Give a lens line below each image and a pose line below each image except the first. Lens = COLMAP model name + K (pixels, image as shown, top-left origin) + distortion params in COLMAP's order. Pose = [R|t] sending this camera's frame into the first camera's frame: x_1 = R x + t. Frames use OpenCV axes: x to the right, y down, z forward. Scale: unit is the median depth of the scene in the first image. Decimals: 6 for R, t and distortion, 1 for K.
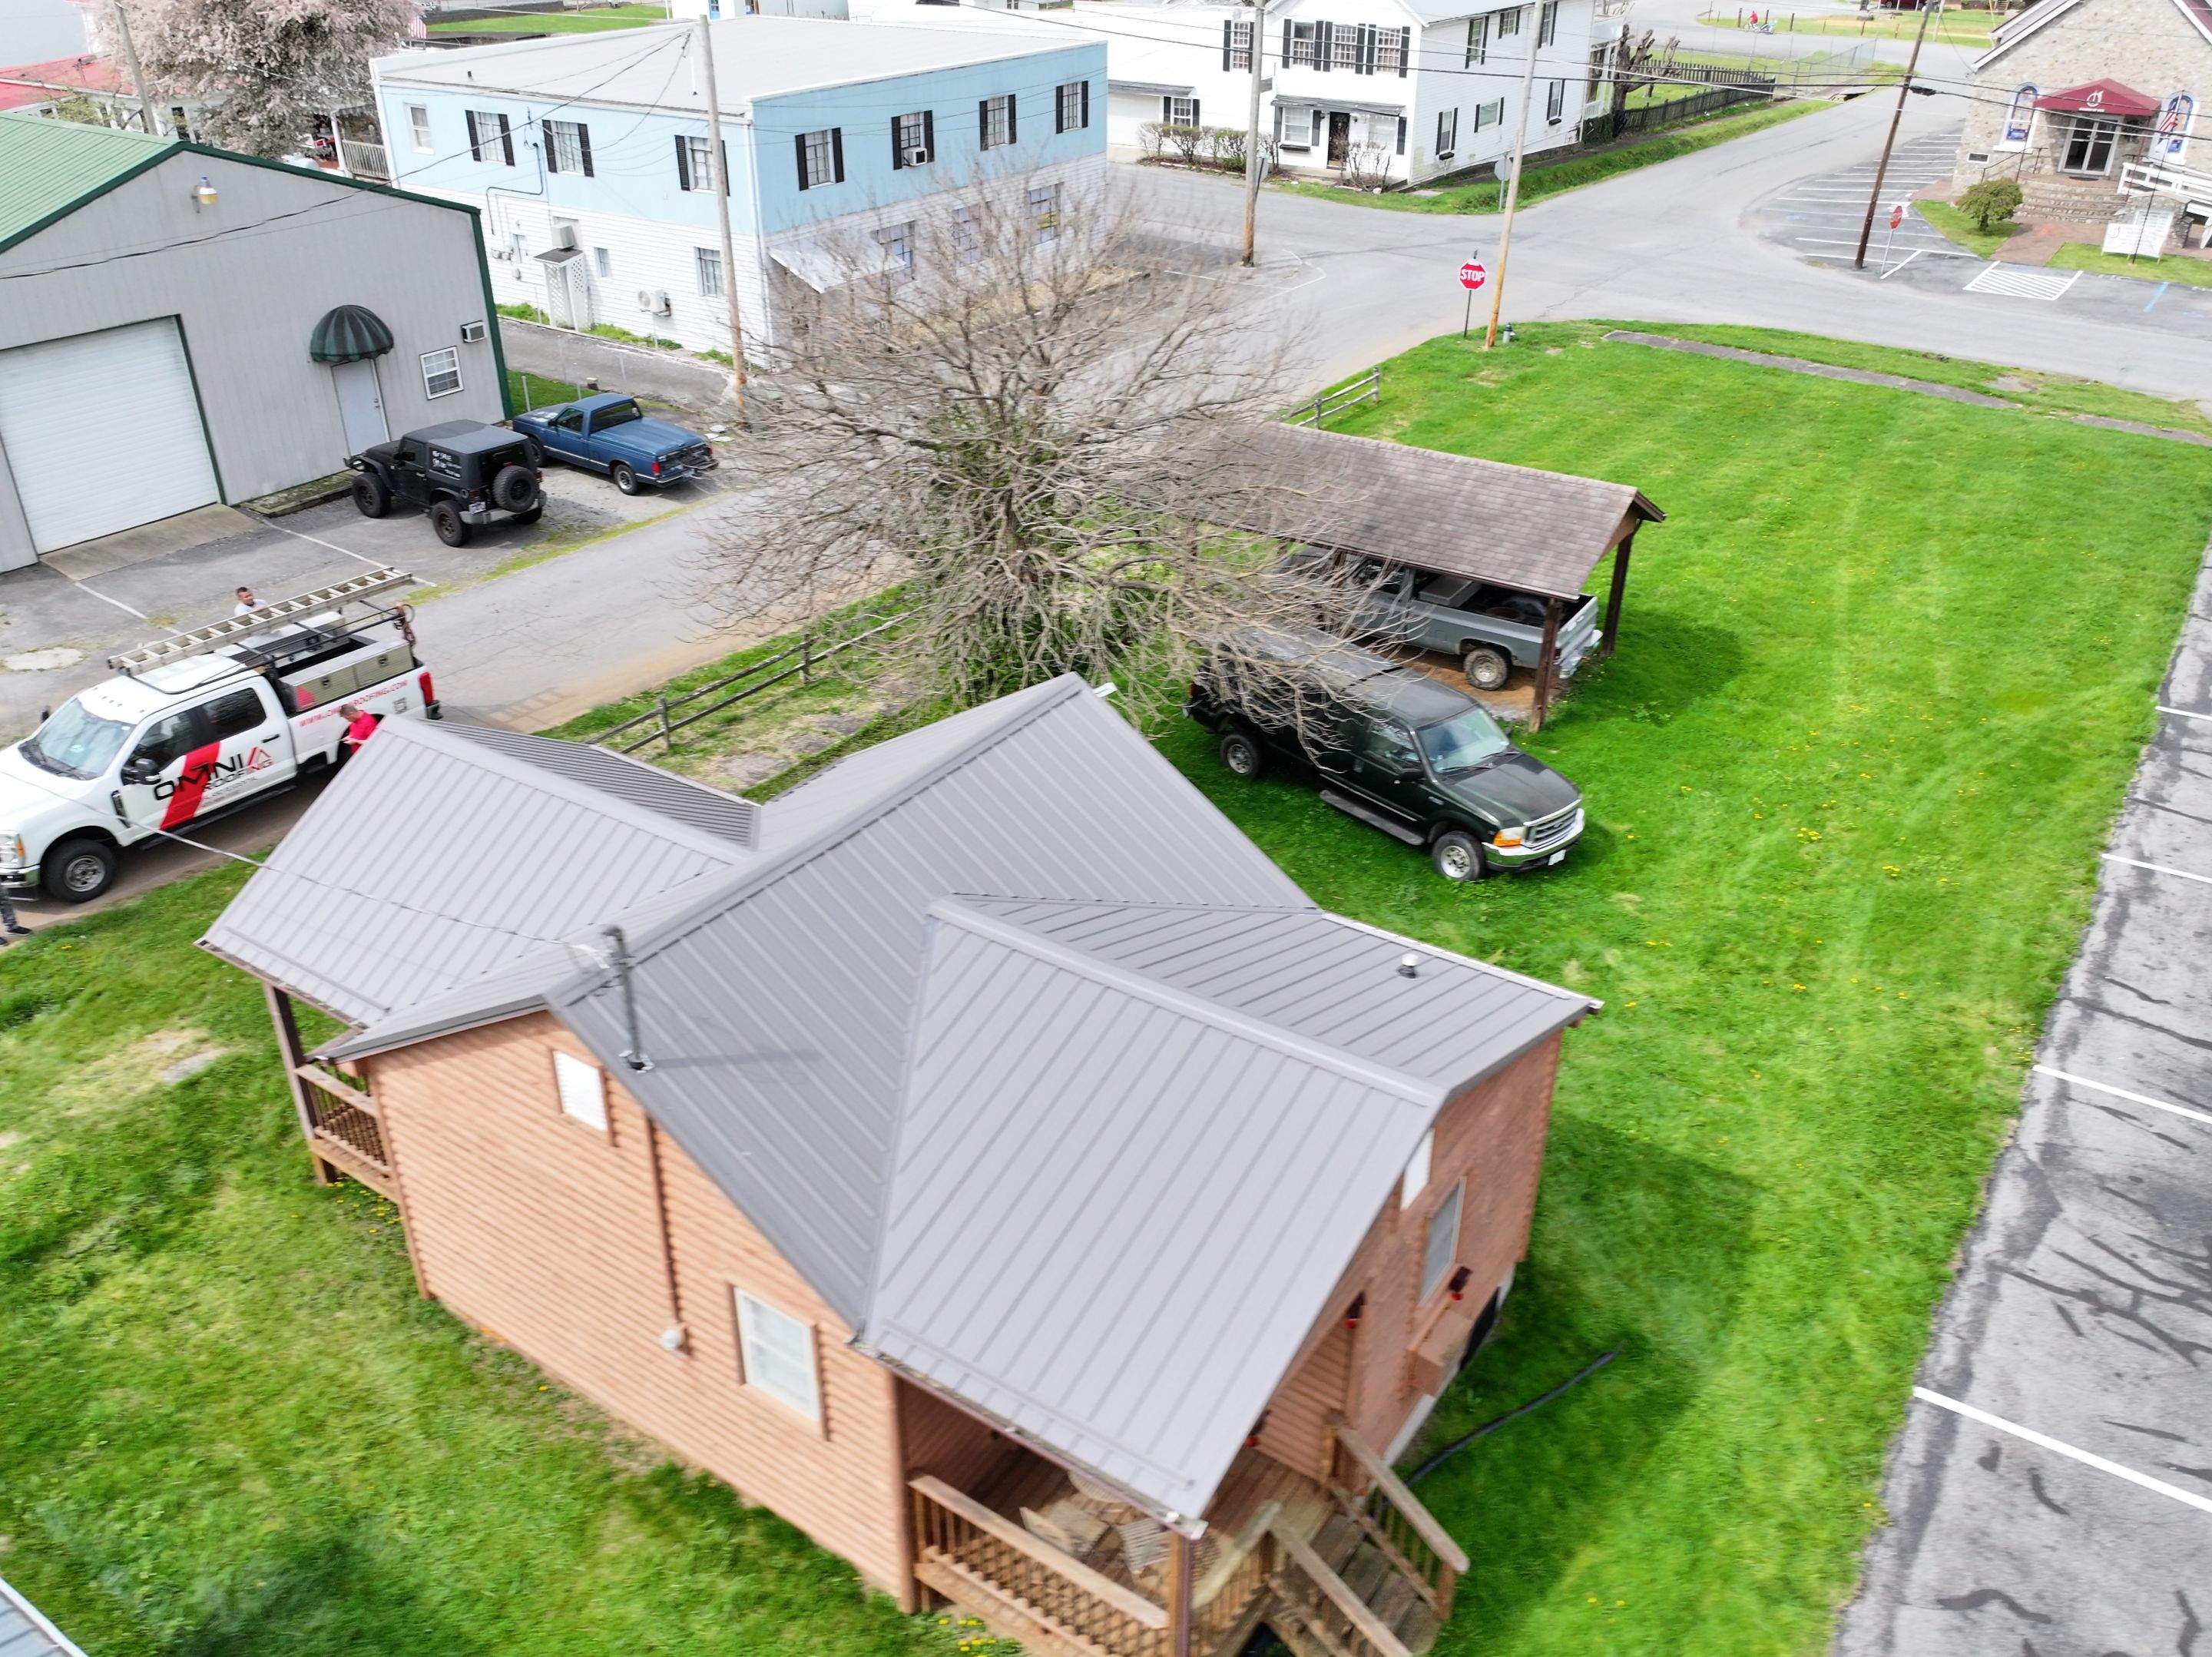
lens RADIAL K [[1788.7, 0, 1118.9], [0, 1788.7, 799.8], [0, 0, 1]] dist [-0.000313, 0.011102]
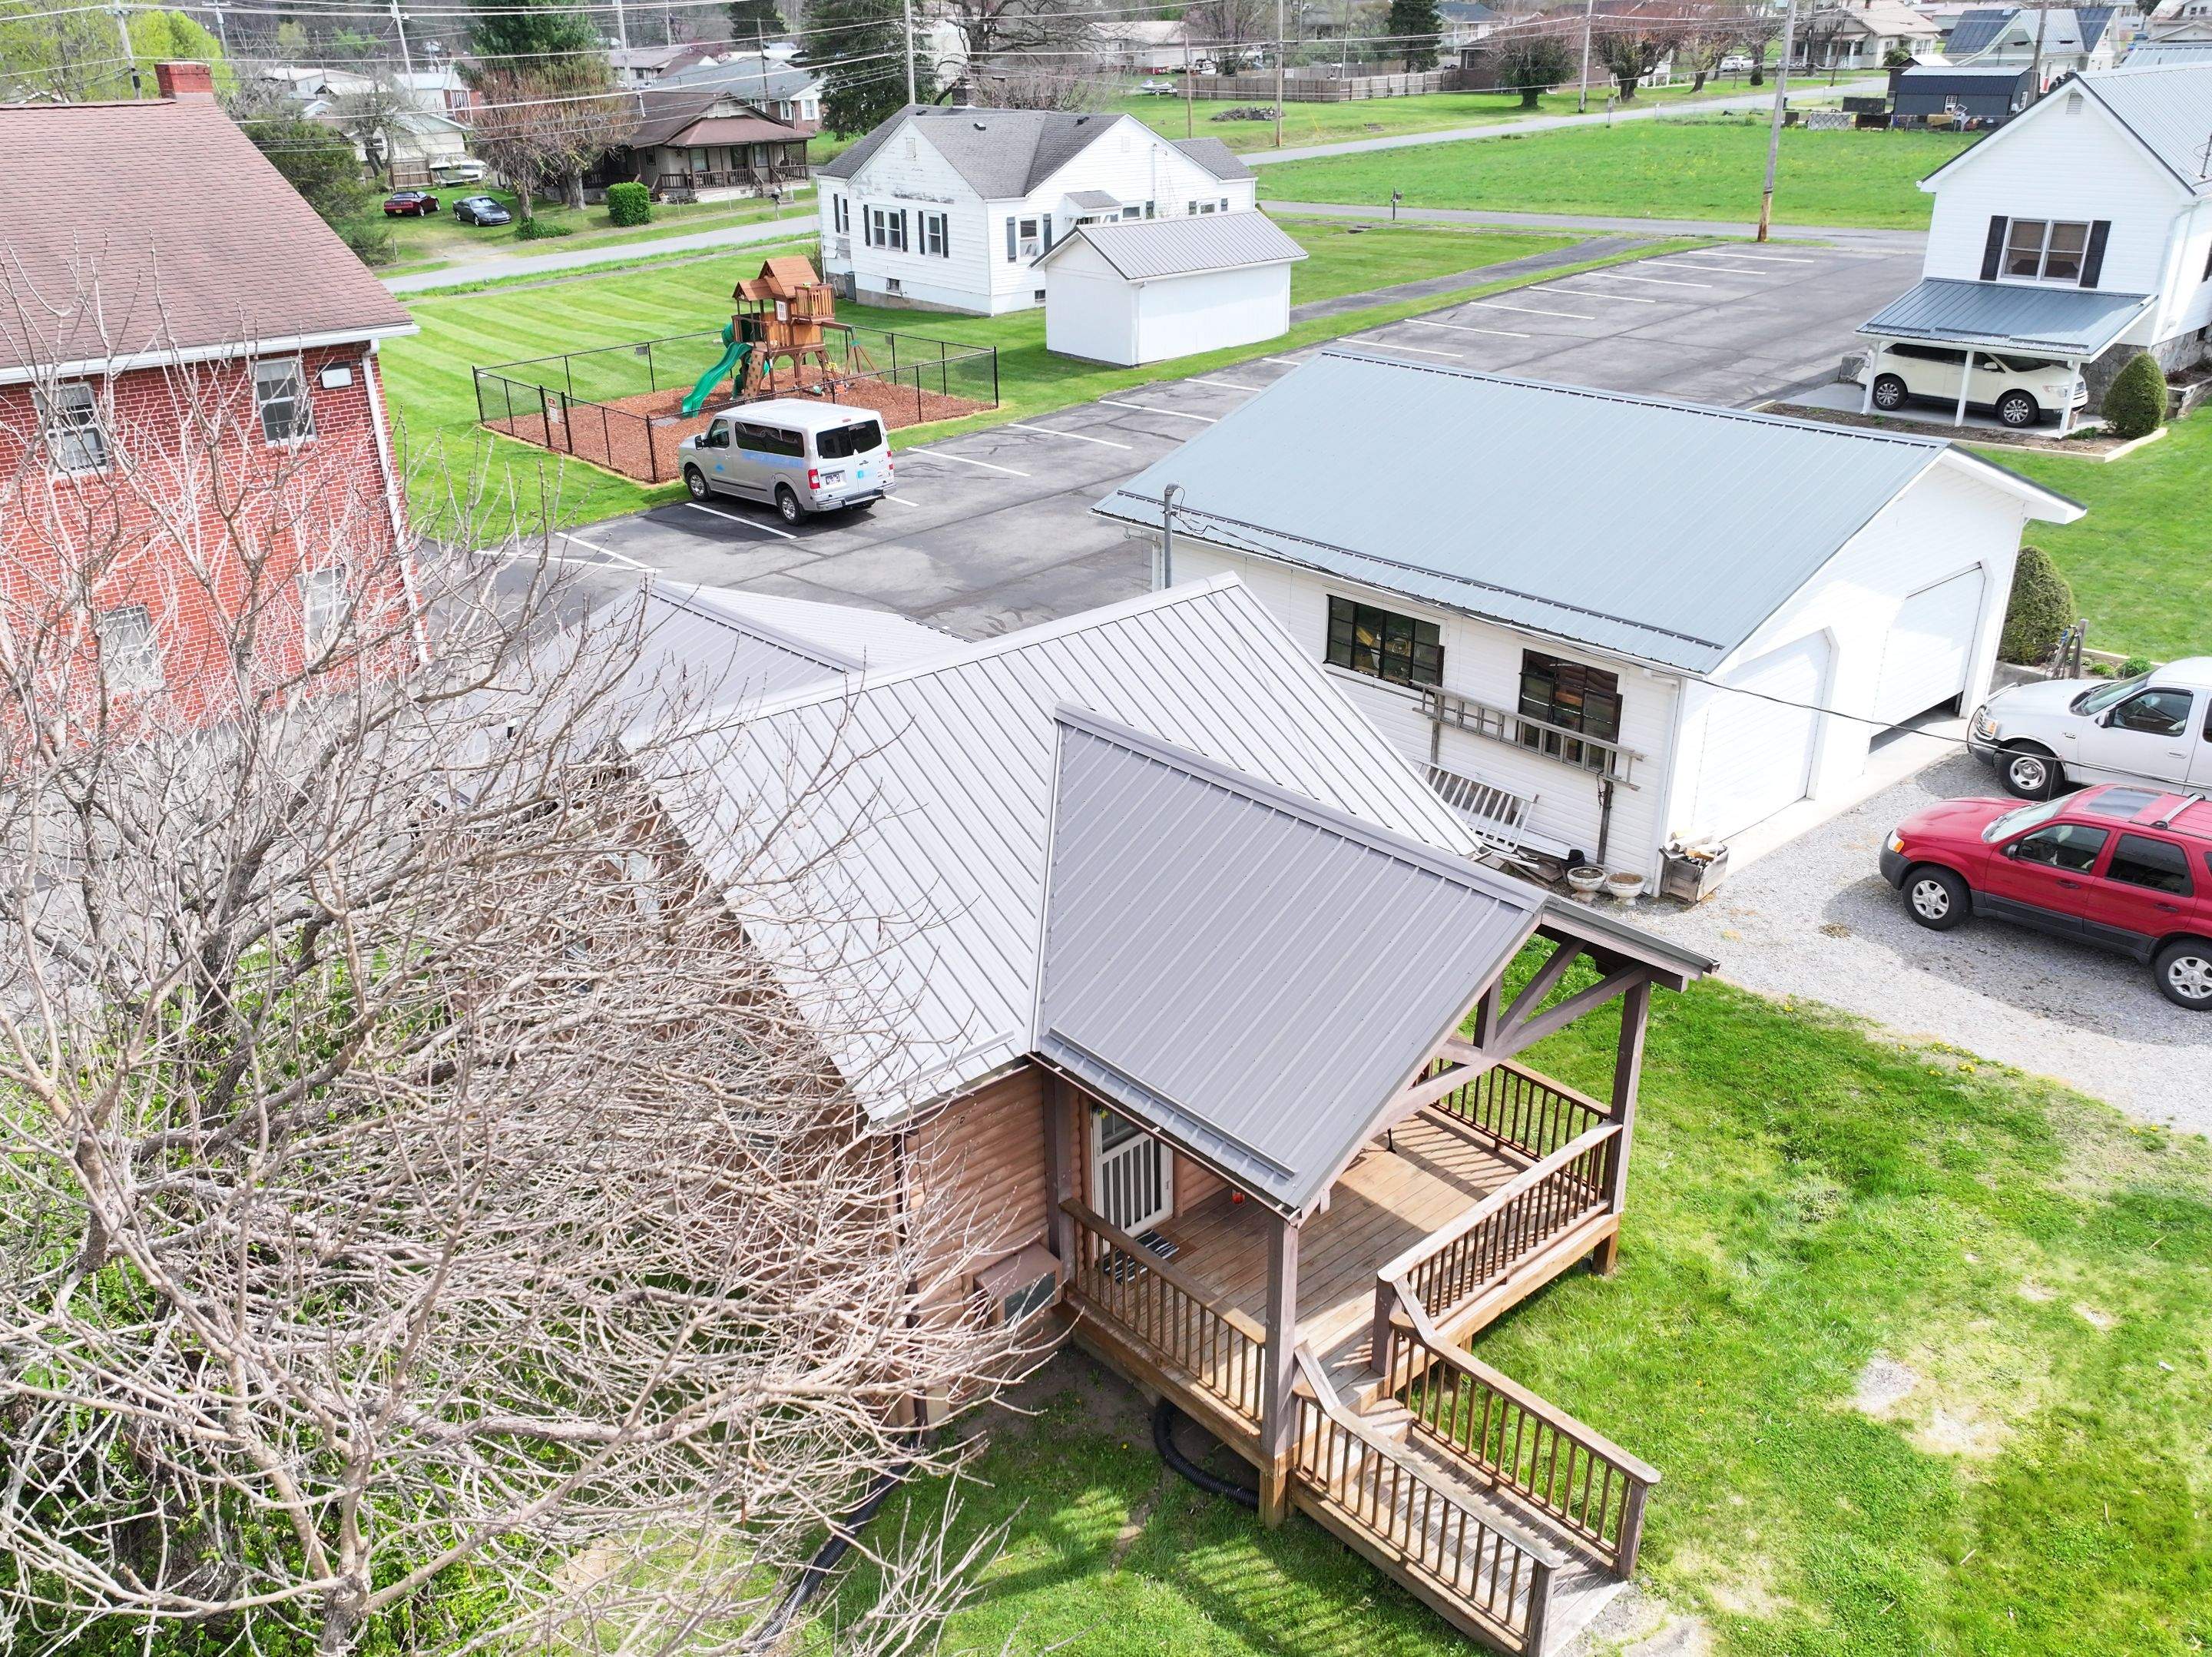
lens RADIAL K [[1788.7, 0, 1096.2], [0, 1788.7, 825.7], [0, 0, 1]] dist [-0.000313, 0.011102]
pose [[-0.967881, -0.091534, 0.234154, -0.319890], [0.131559, 0.609270, 0.781973, -0.485358], [-0.214240, 0.787662, -0.577659, 1.125554]]
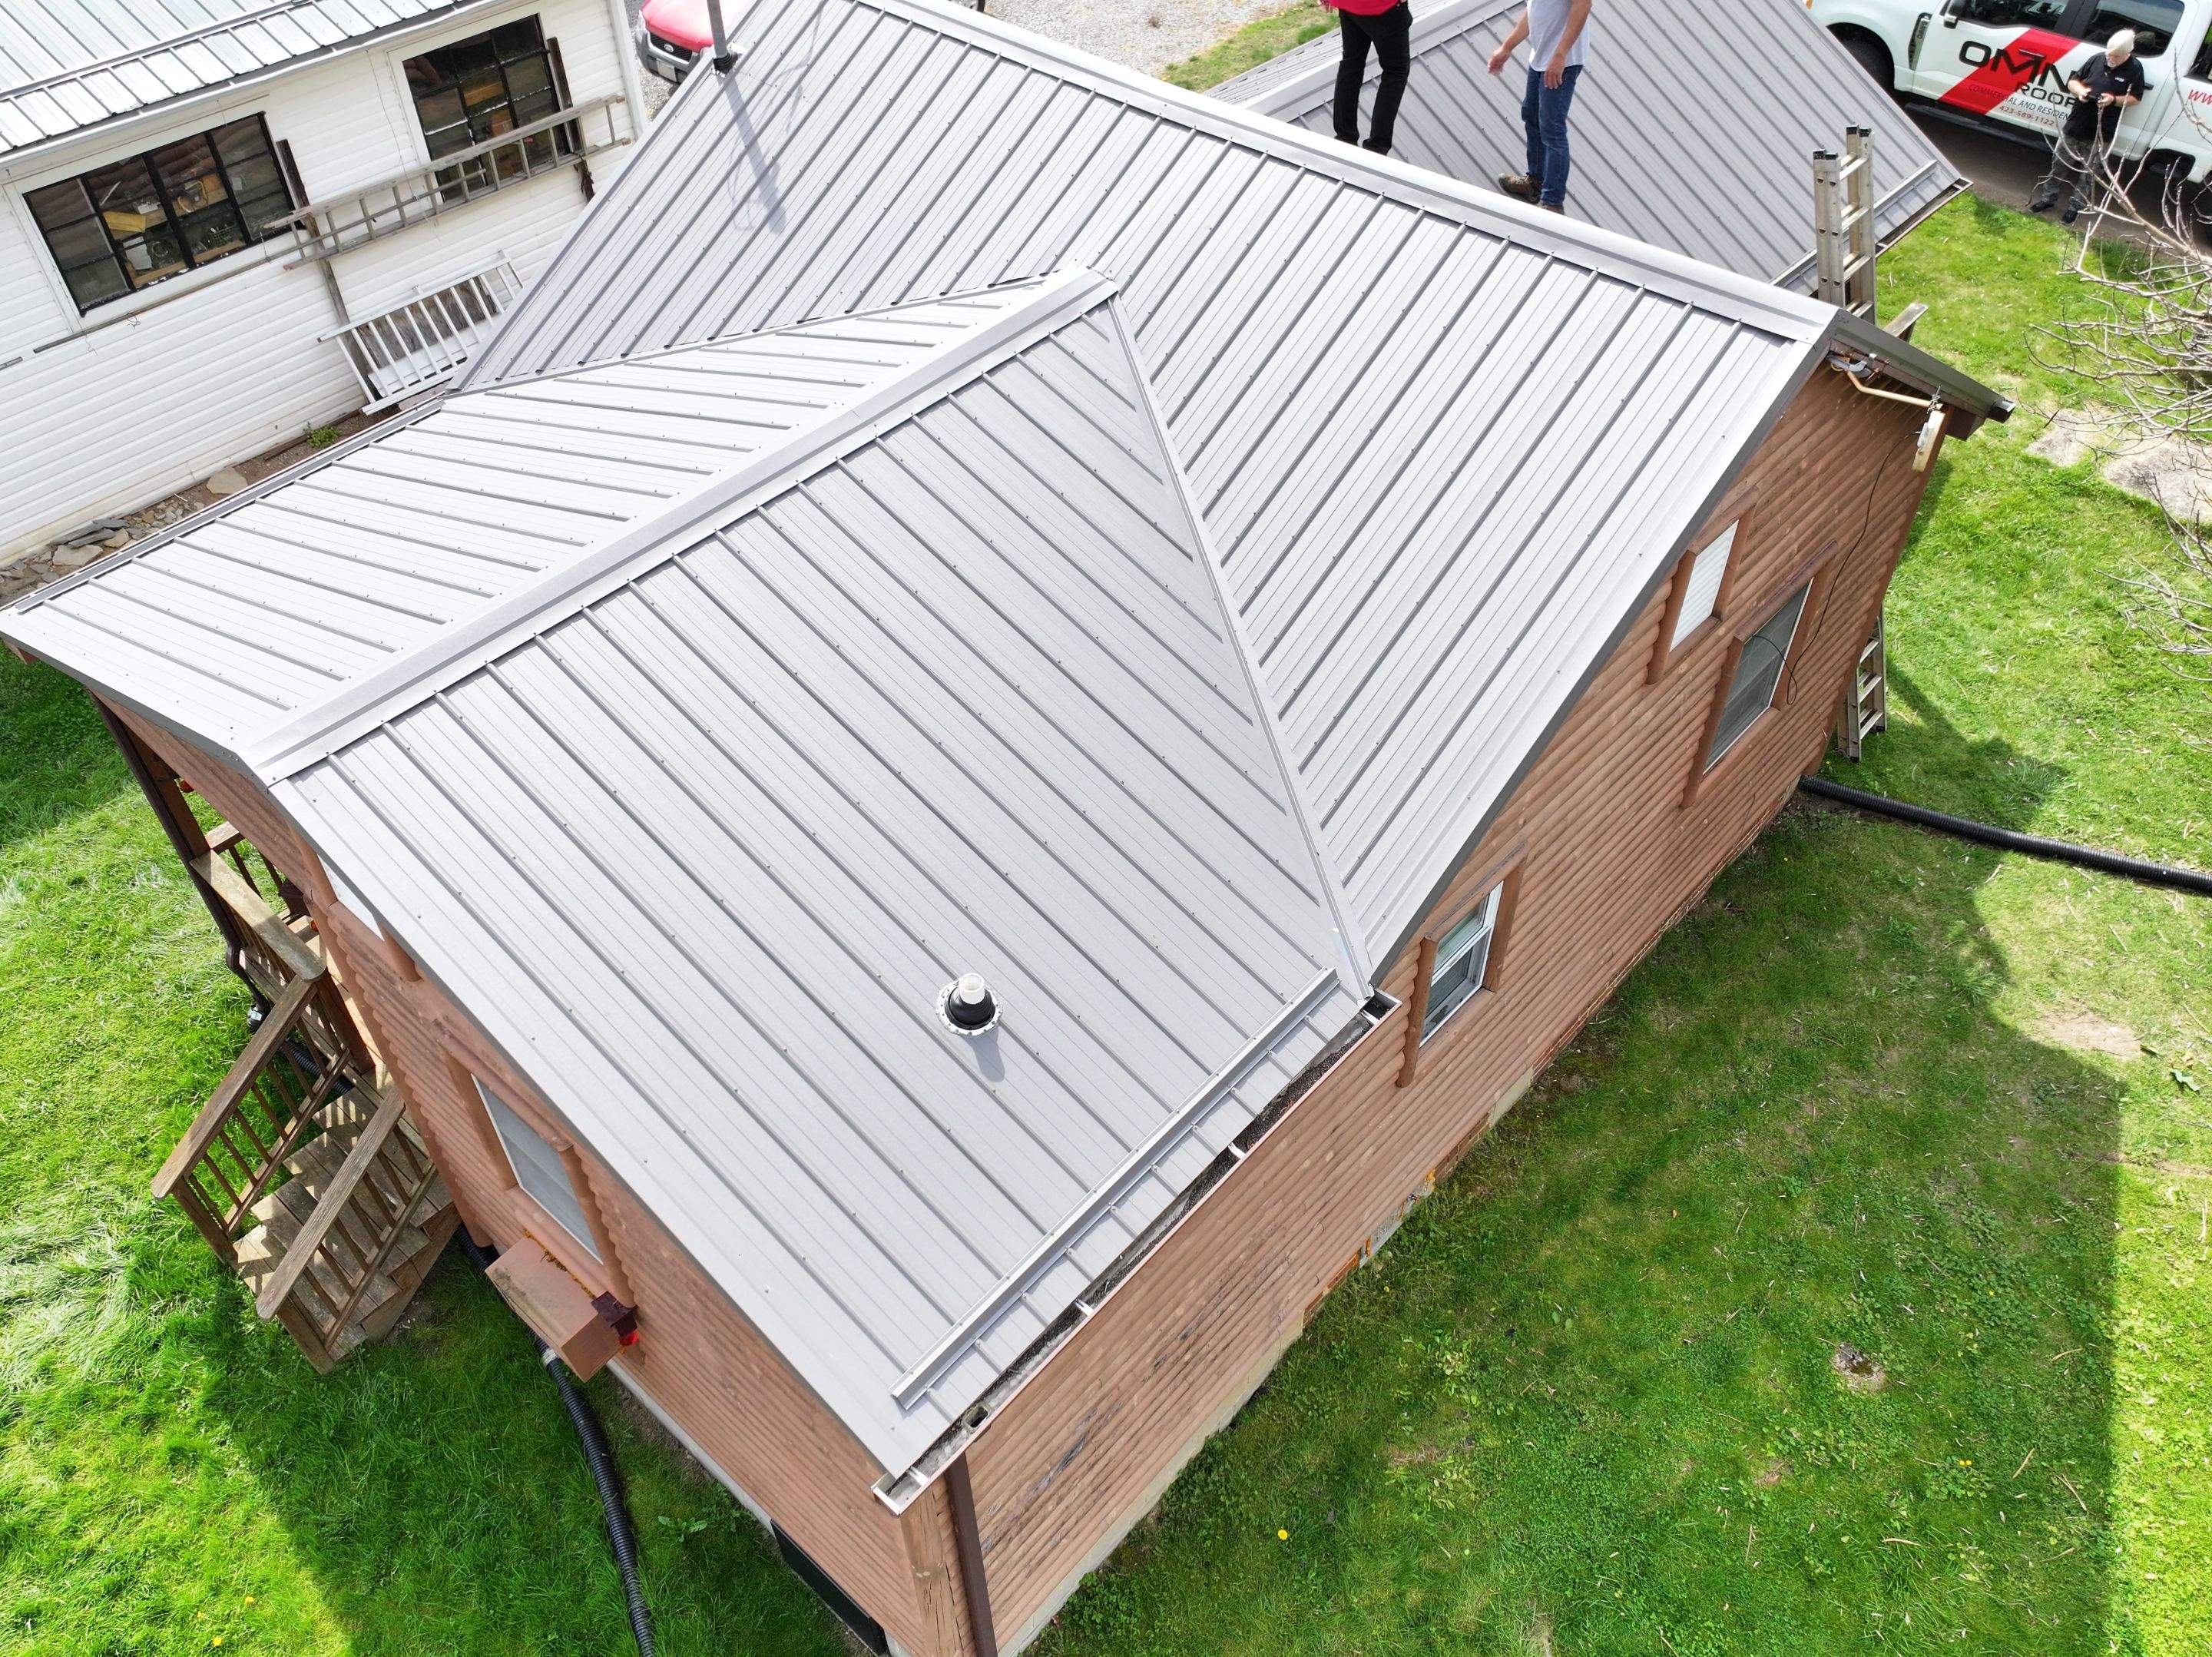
lens RADIAL K [[1788.7, 0, 1098.2], [0, 1788.7, 832.2], [0, 0, 1]] dist [-0.000313, 0.011102]
pose [[-0.143348, 0.703008, -0.696585, 0.294053], [-0.465441, 0.573268, 0.674335, -0.158711], [0.873393, 0.420884, 0.245032, 0.629663]]
